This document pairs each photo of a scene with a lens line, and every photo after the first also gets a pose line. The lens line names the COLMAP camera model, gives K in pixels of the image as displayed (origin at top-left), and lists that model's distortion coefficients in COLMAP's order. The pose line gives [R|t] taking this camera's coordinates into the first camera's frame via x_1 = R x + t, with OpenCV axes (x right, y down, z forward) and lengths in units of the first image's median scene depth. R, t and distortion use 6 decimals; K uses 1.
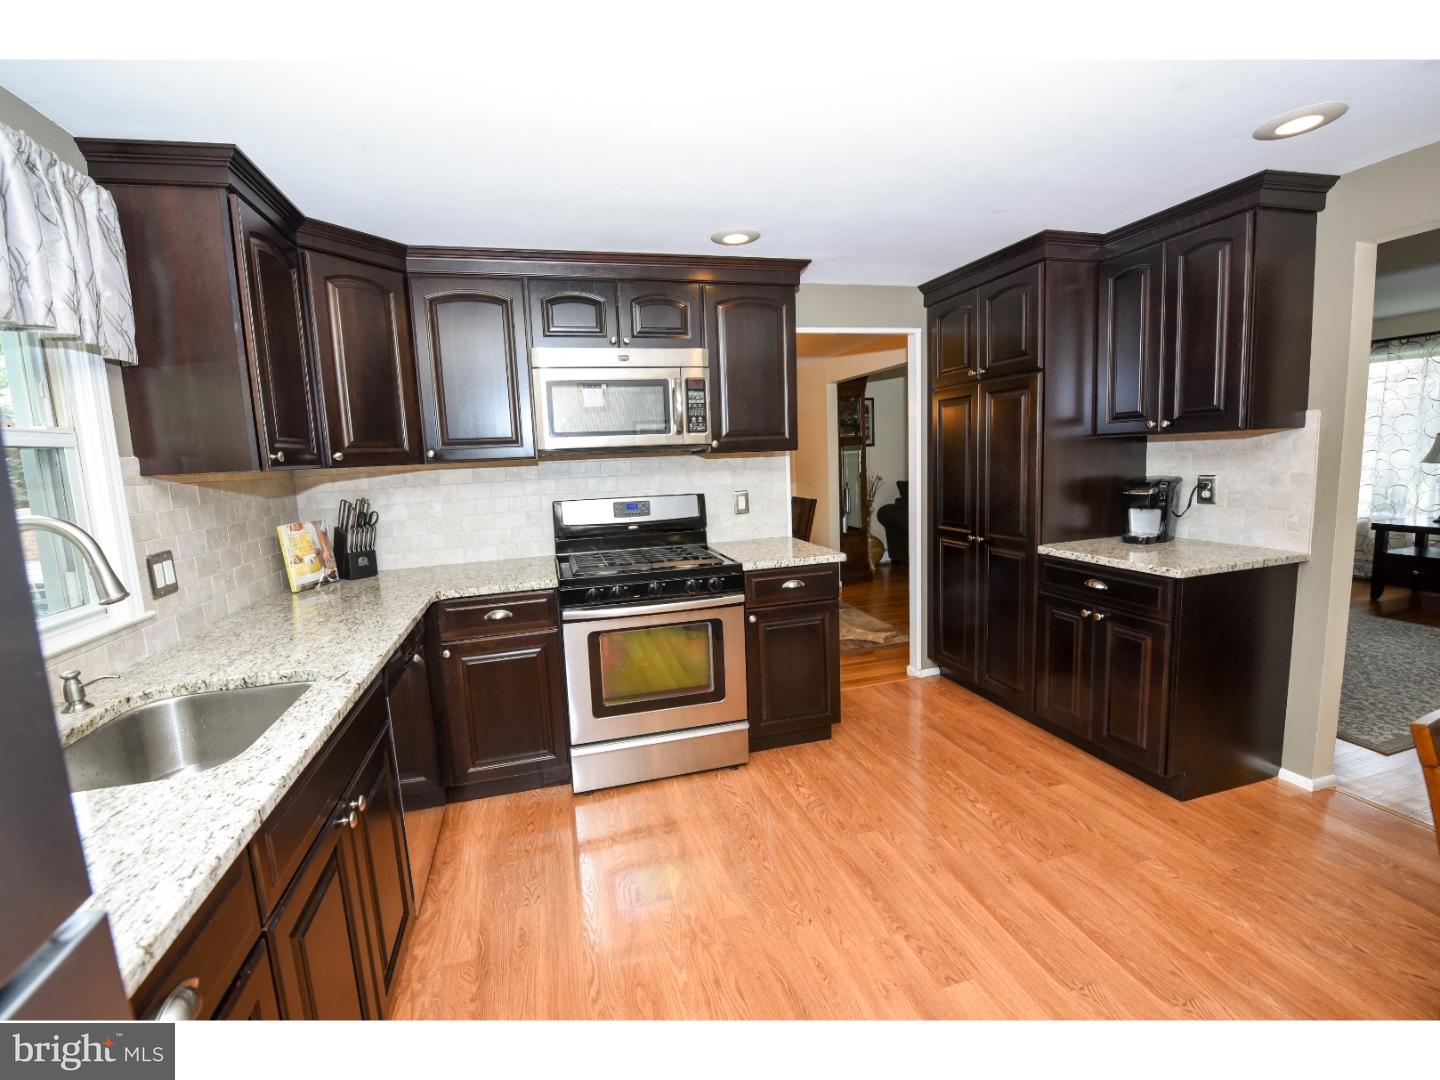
lens RADIAL K [[593.6, 0, 710.3], [0, 593.6, 533.3], [0, 0, 1]] dist [0.000019, -0.000037]
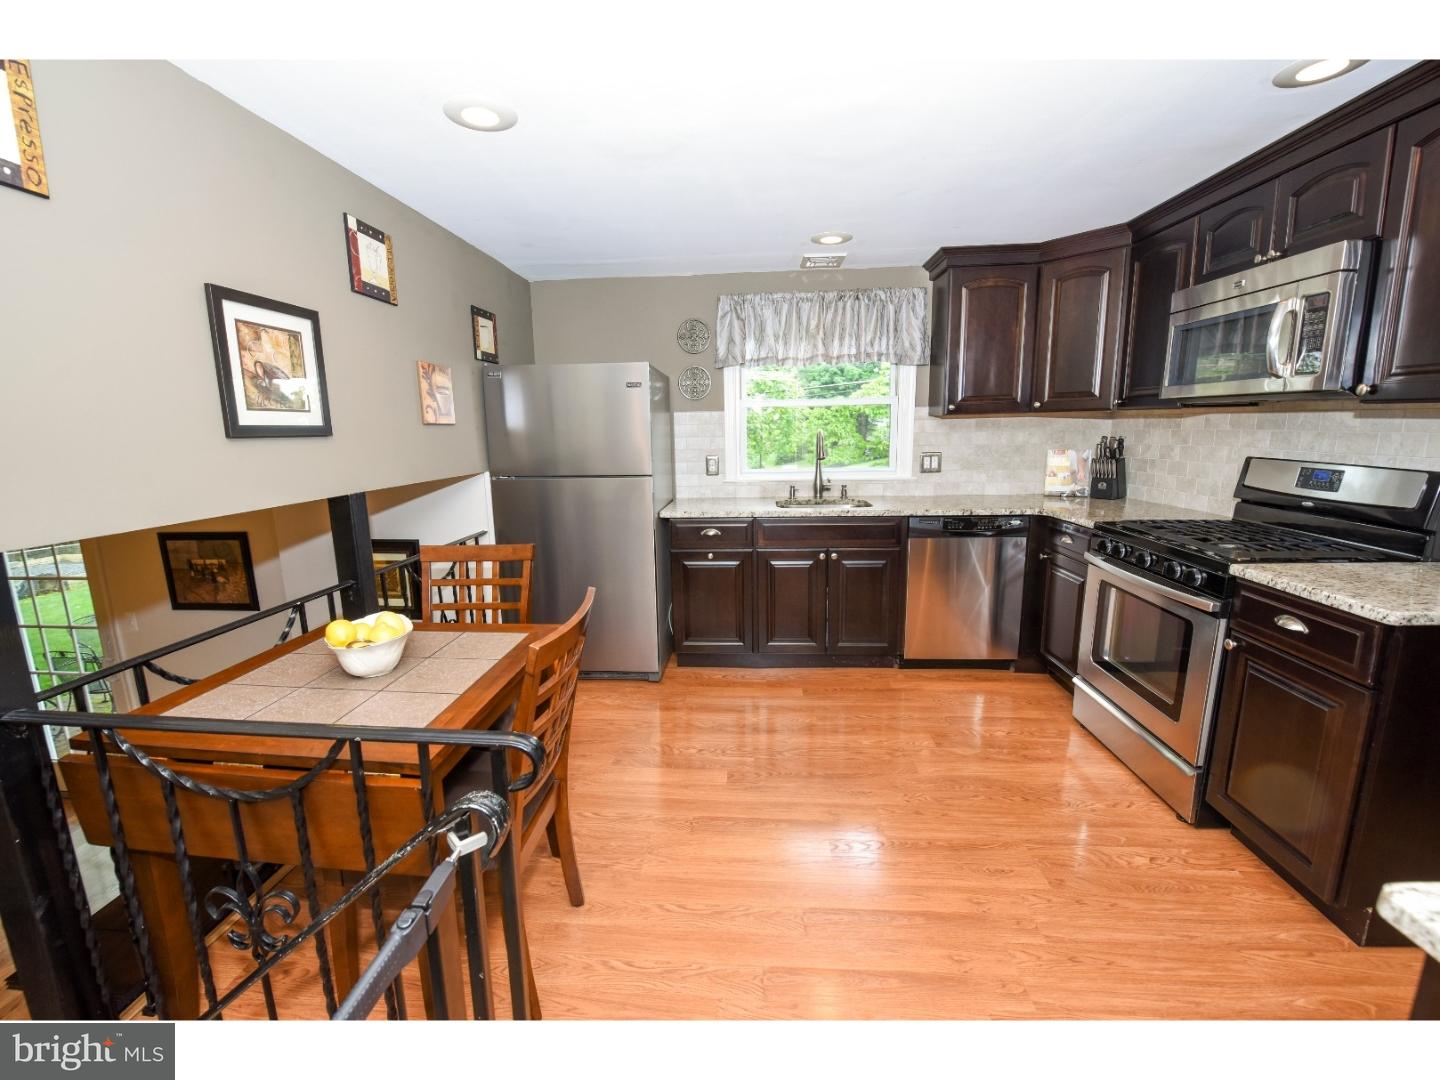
lens RADIAL K [[593.6, 0, 710.3], [0, 593.6, 533.3], [0, 0, 1]] dist [0.000019, -0.000037]
pose [[-0.327322, 0.218885, -0.919212, 0.940032], [-0.088181, 0.961479, 0.260350, -0.119146], [0.940789, 0.166276, -0.295411, 0.632703]]
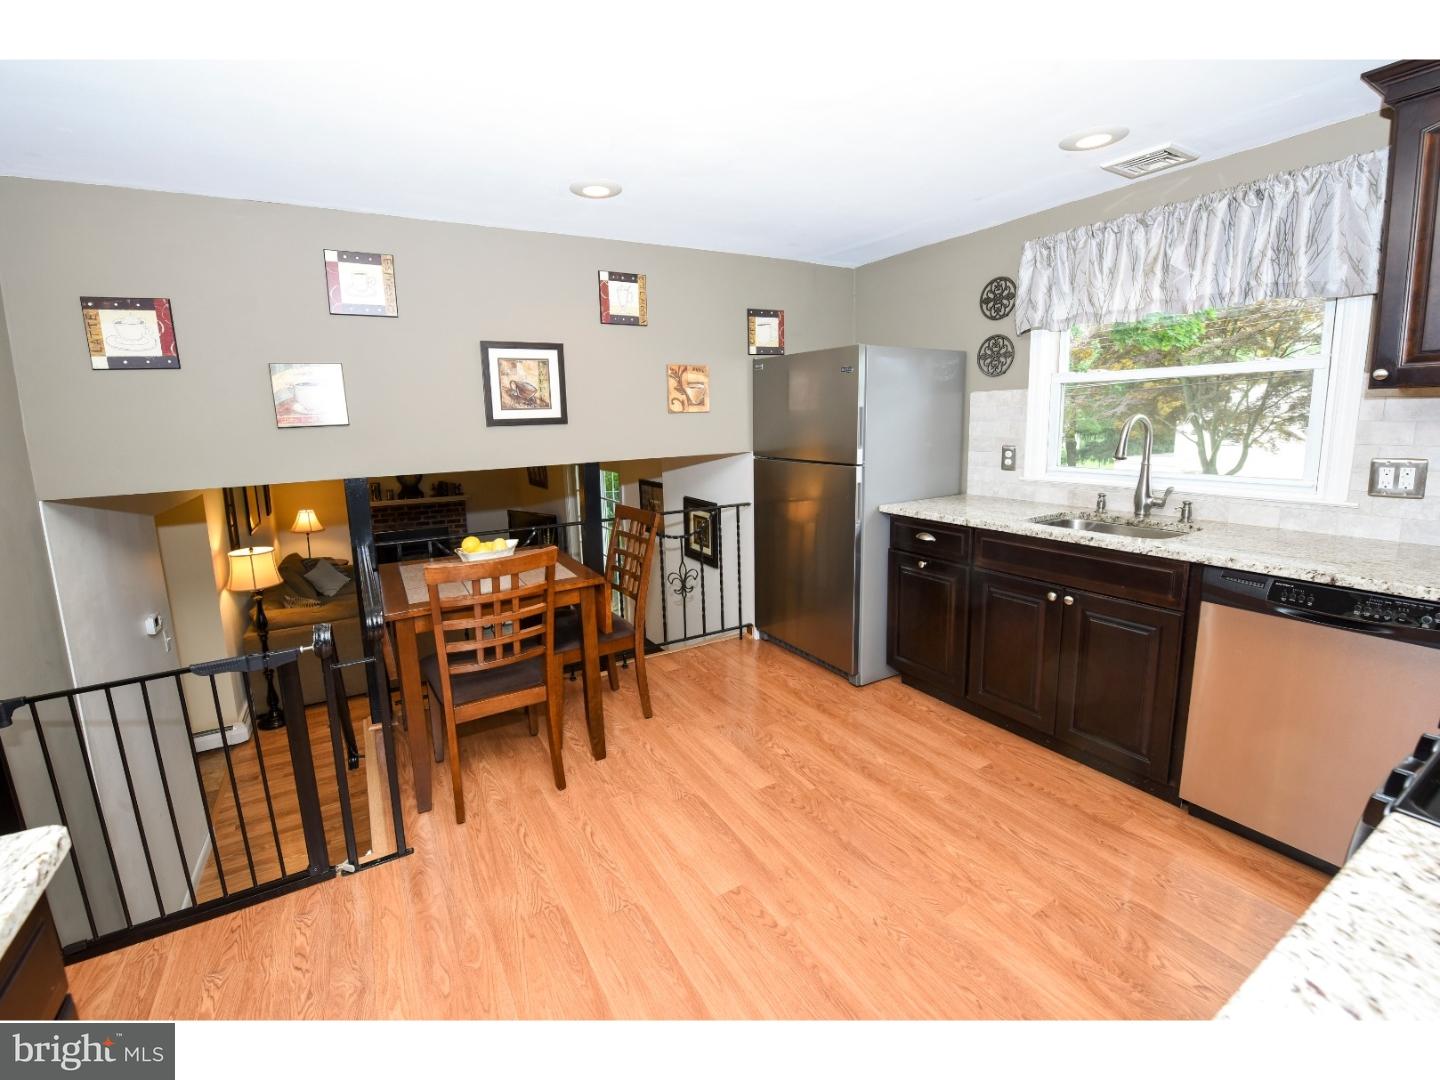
lens RADIAL K [[612.0, 0, 719.6], [0, 612.0, 523.0], [0, 0, 1]] dist [0.000148, 0.000027]
pose [[-0.957870, 0.122570, -0.259734, 0.413105], [0.037304, 0.949795, 0.310641, -0.176270], [0.284770, 0.287864, -0.914352, 1.179048]]
